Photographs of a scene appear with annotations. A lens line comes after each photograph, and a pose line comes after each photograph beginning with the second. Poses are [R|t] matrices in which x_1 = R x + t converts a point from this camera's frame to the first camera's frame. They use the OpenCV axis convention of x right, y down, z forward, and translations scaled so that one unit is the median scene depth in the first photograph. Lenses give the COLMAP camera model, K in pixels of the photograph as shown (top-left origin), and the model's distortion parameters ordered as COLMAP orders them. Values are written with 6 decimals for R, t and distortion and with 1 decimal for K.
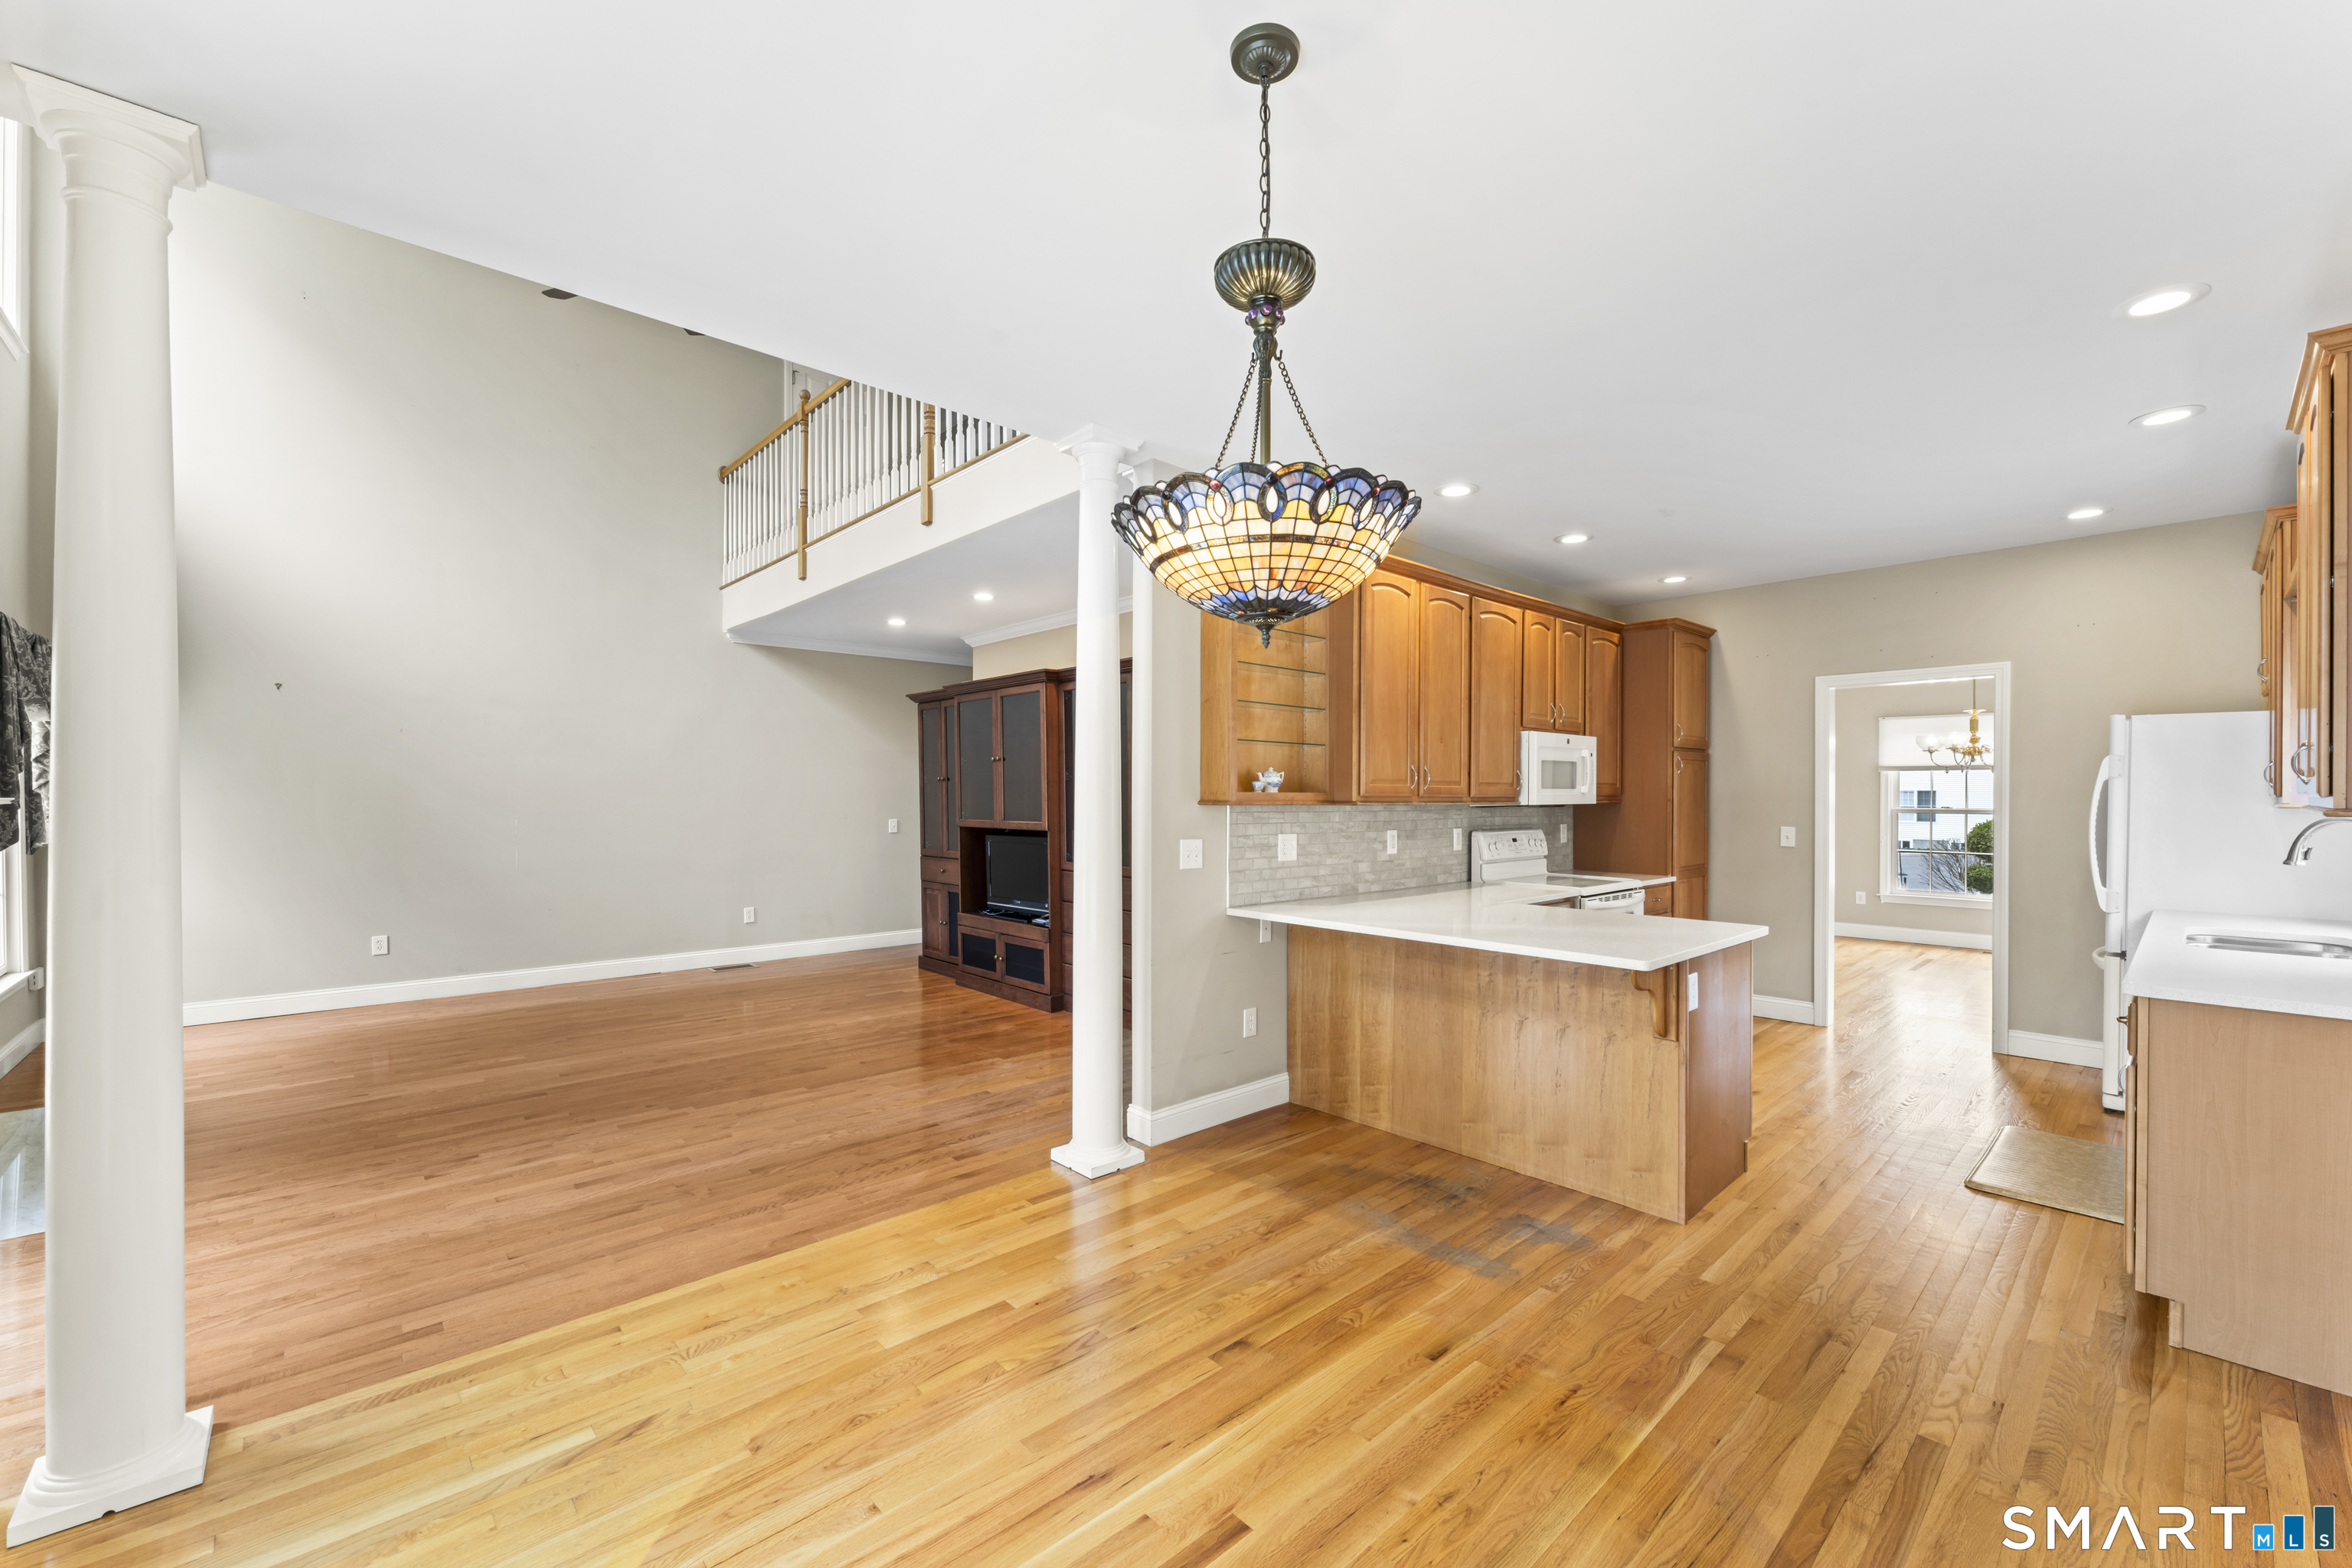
lens RADIAL K [[949.8, 0, 1179.3], [0, 949.8, 799.5], [0, 0, 1]] dist [-0.000595, -0.000696]
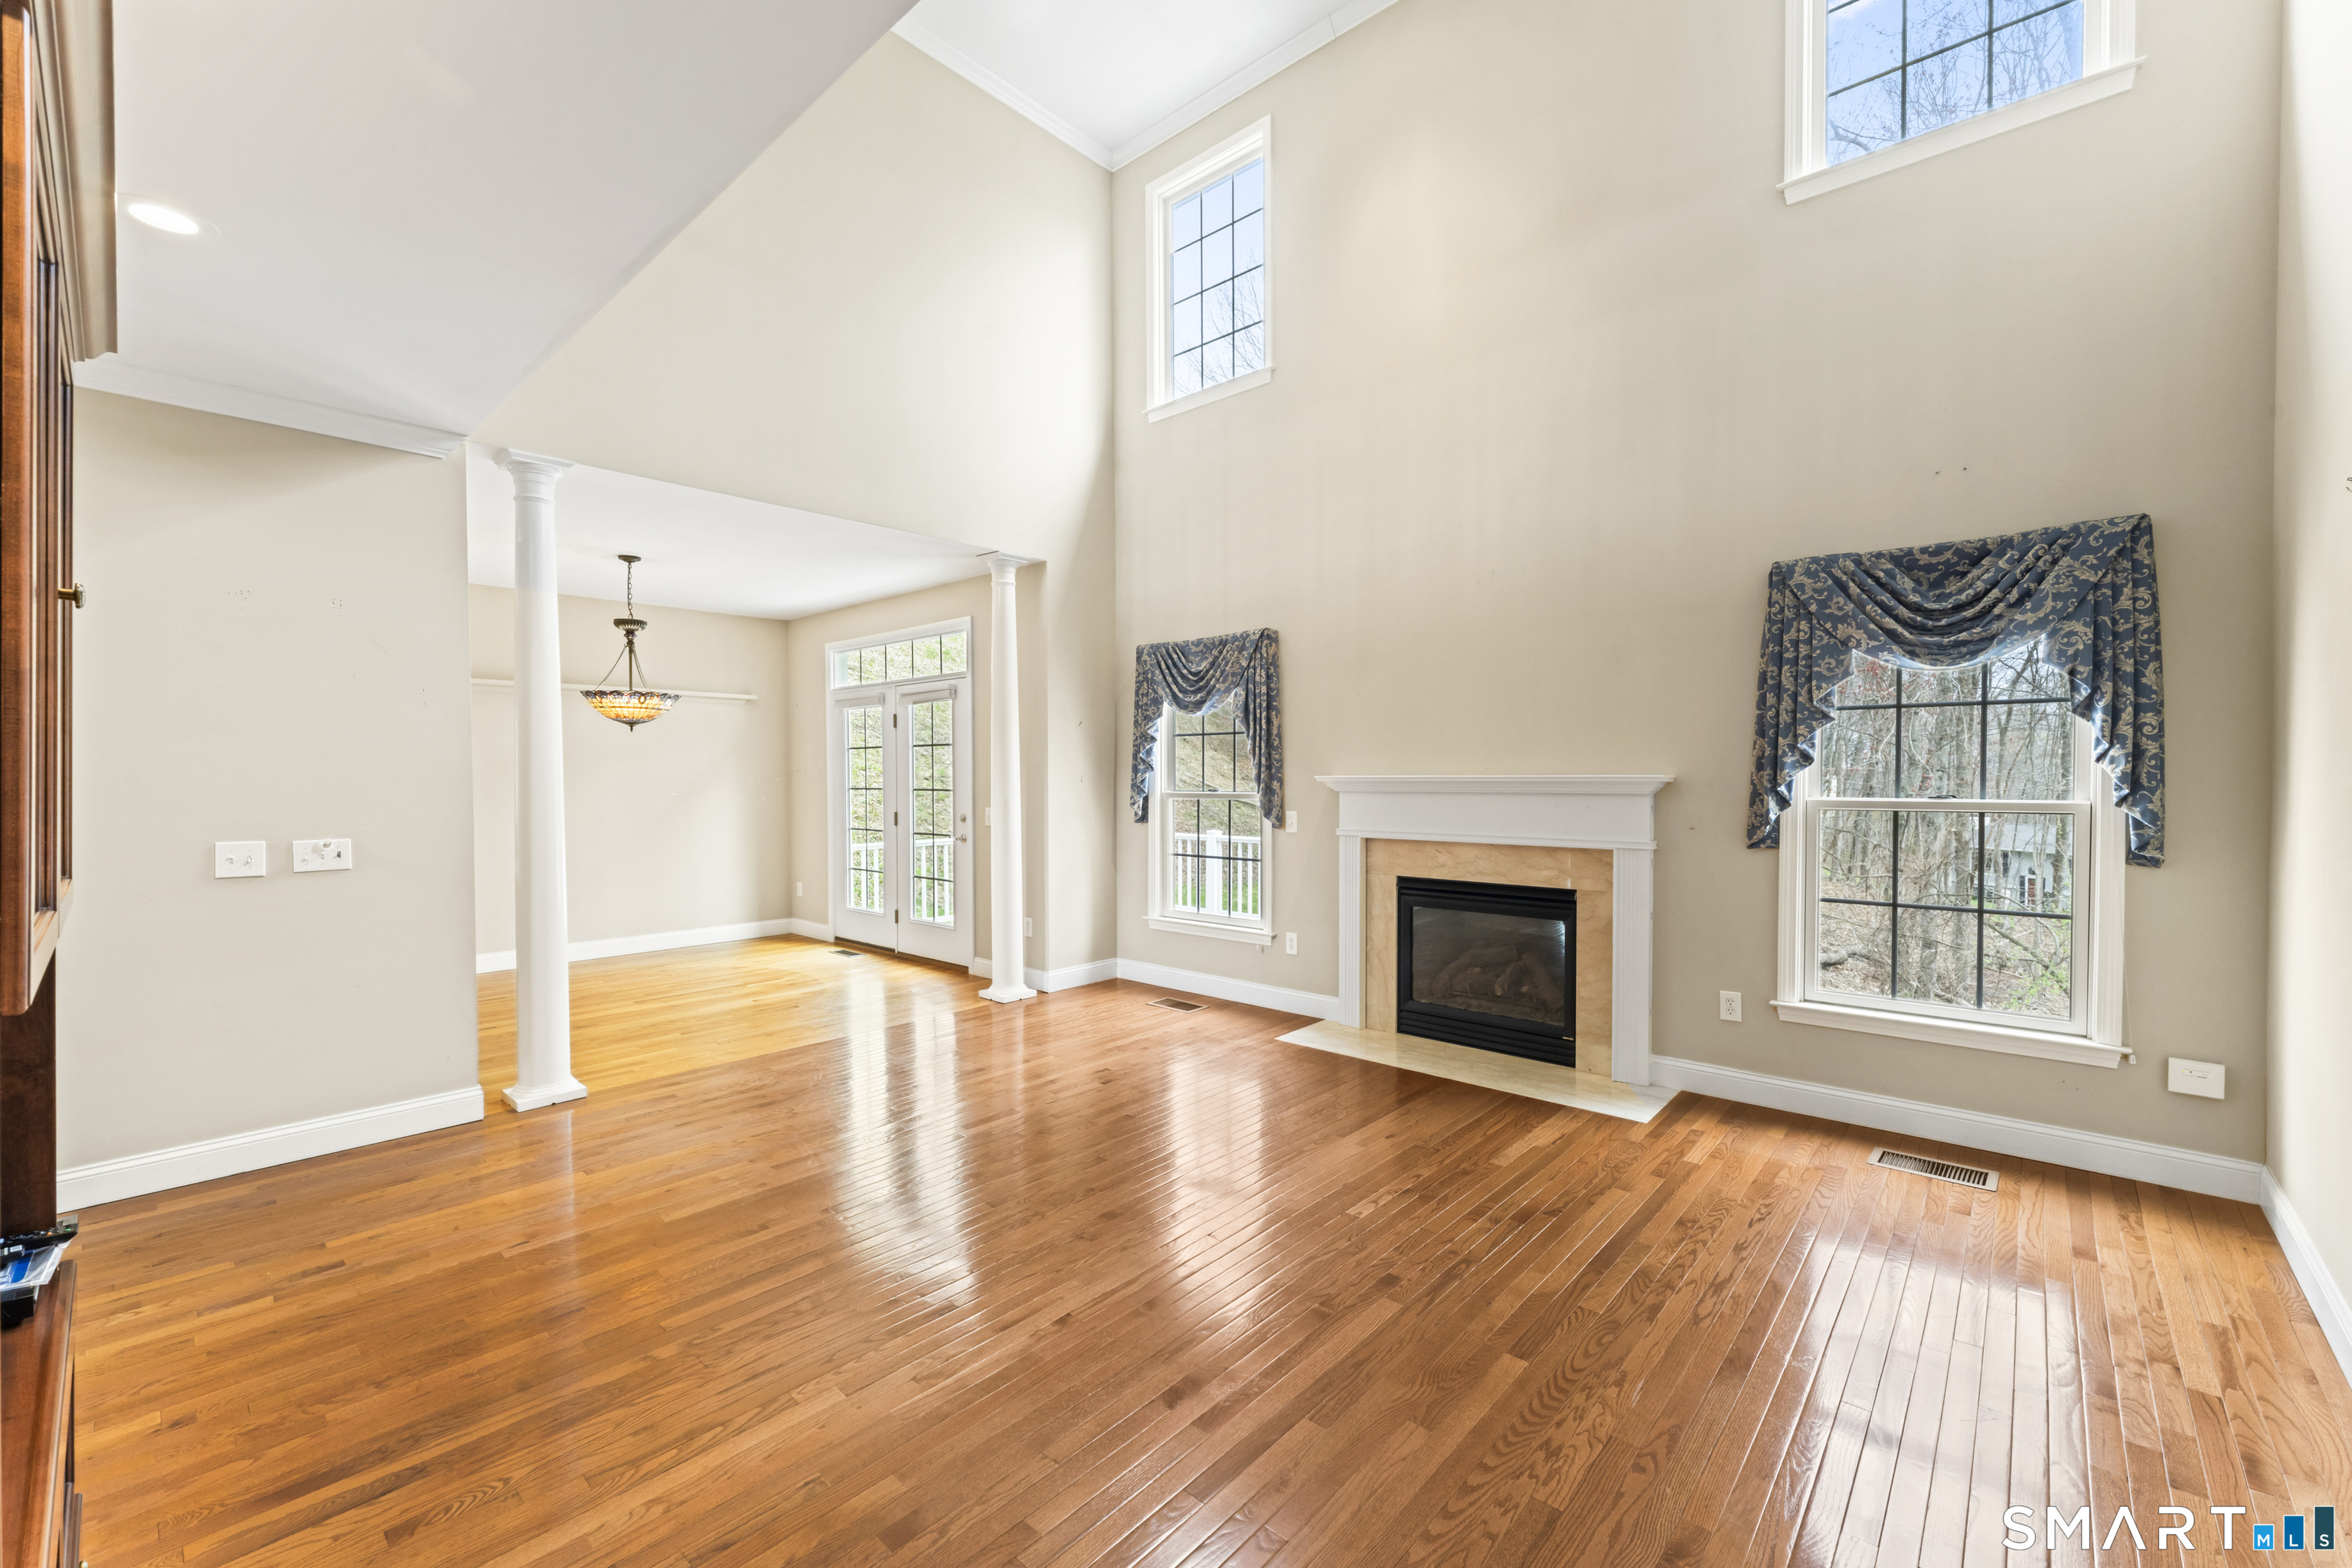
lens RADIAL K [[949.8, 0, 1178.3], [0, 949.8, 790.1], [0, 0, 1]] dist [-0.000595, -0.000696]
pose [[-0.995007, 0.003581, -0.099741, -0.509903], [0.001318, 0.999741, 0.022738, -0.007301], [0.099797, 0.022493, -0.994754, 1.539071]]
